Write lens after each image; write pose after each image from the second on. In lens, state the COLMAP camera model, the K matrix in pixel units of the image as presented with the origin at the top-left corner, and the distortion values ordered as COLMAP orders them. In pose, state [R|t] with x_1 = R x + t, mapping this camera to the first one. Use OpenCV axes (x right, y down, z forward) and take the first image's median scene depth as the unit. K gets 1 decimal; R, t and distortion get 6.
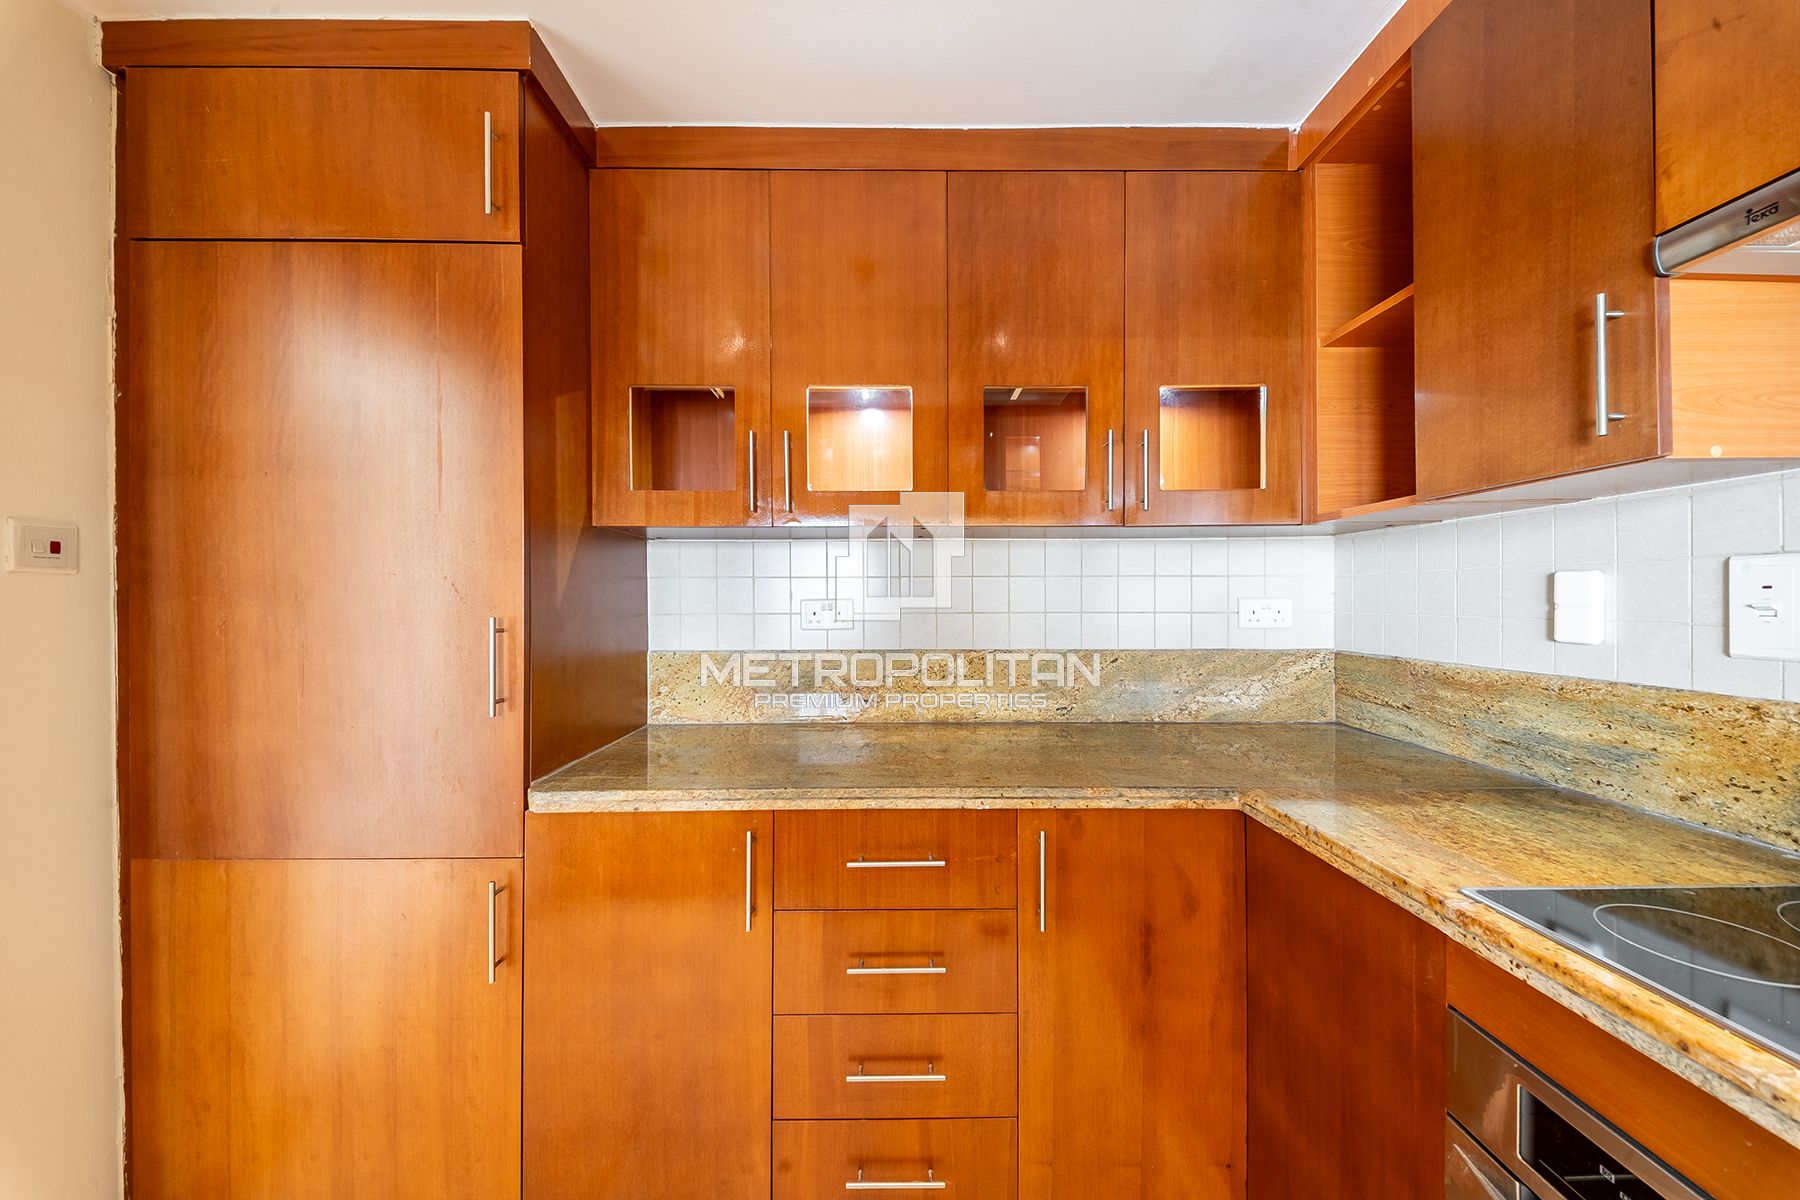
lens RADIAL K [[625.5, 0, 904.0], [0, 625.5, 603.6], [0, 0, 1]] dist [0.027573, -0.011004]
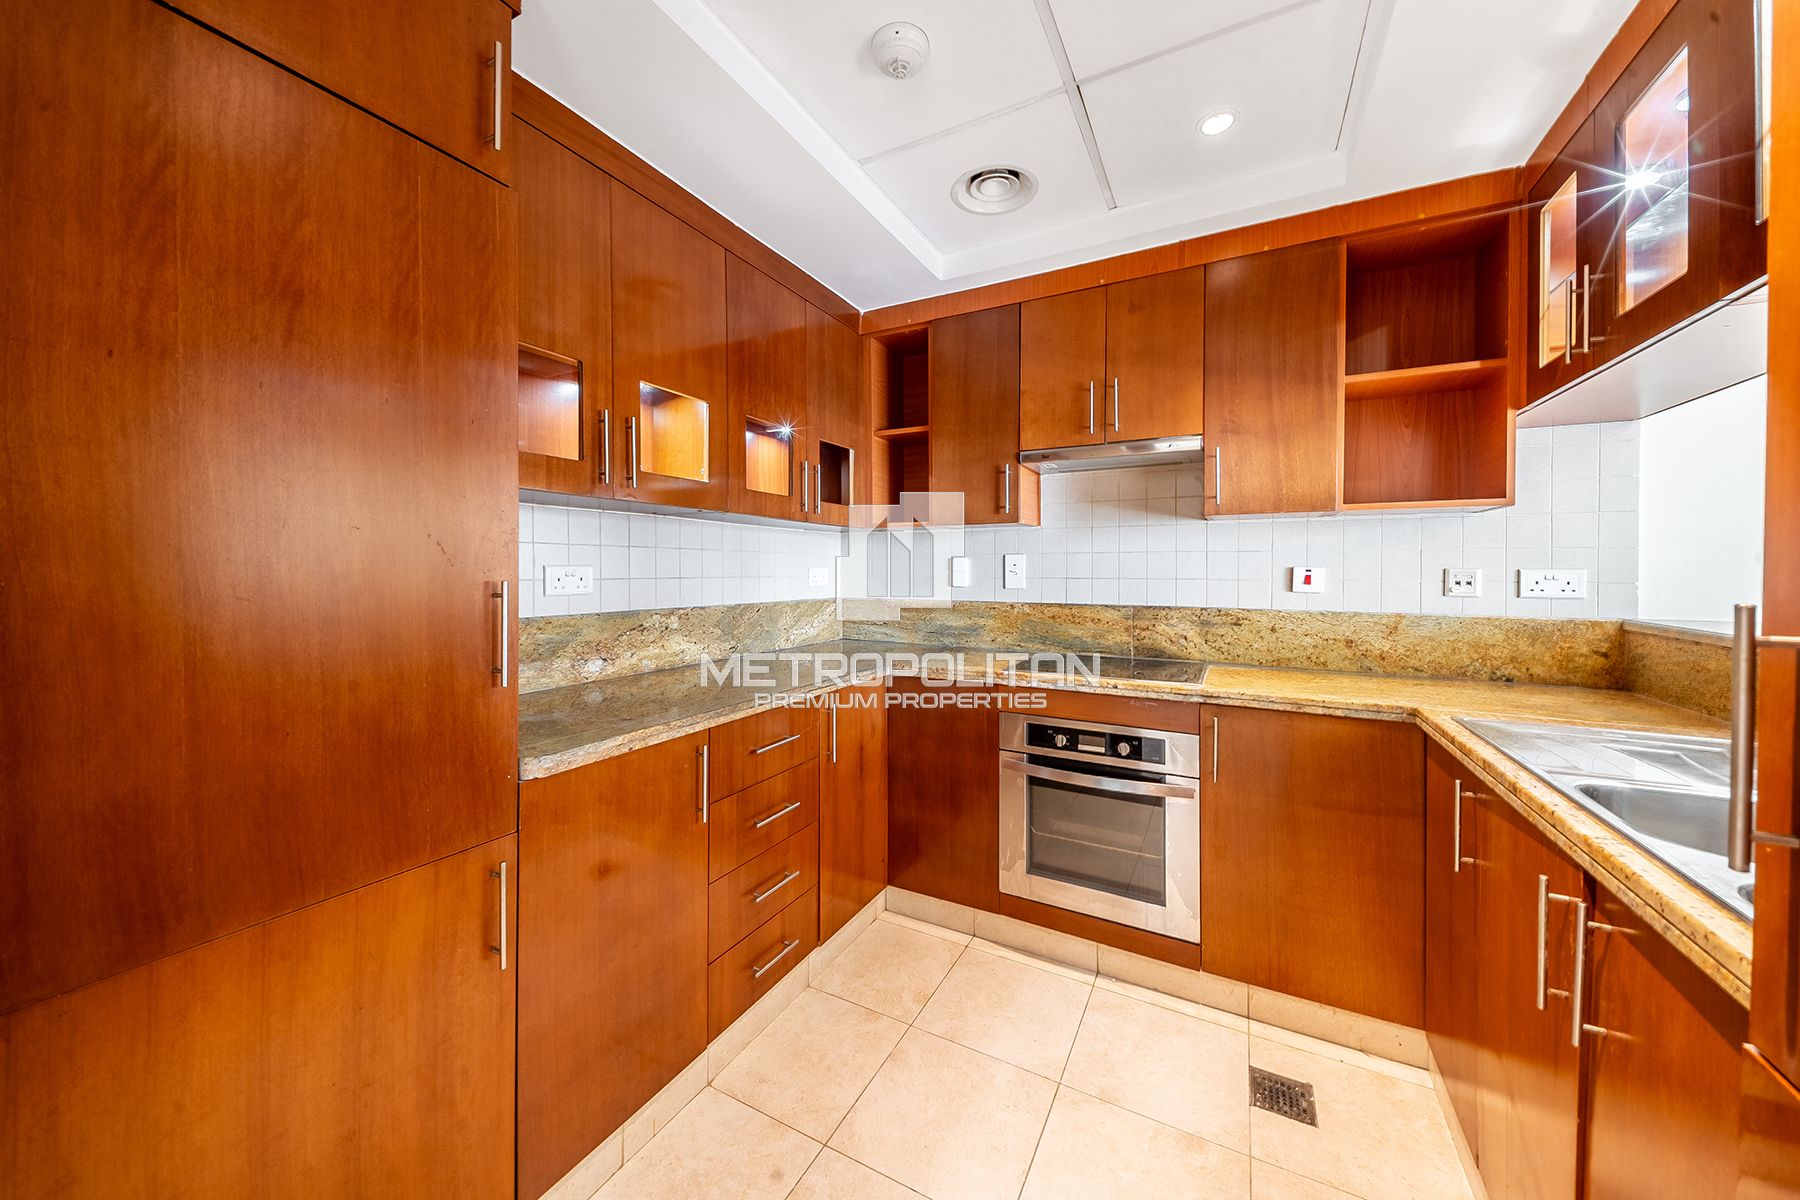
lens RADIAL K [[610.5, 0, 938.6], [0, 610.5, 575.6], [0, 0, 1]] dist [0.020942, -0.000022]
pose [[0.451194, -0.004544, 0.892414, -1.075988], [0.001645, 0.999990, 0.004260, 0.008886], [-0.892424, -0.000454, 0.451197, 0.004095]]
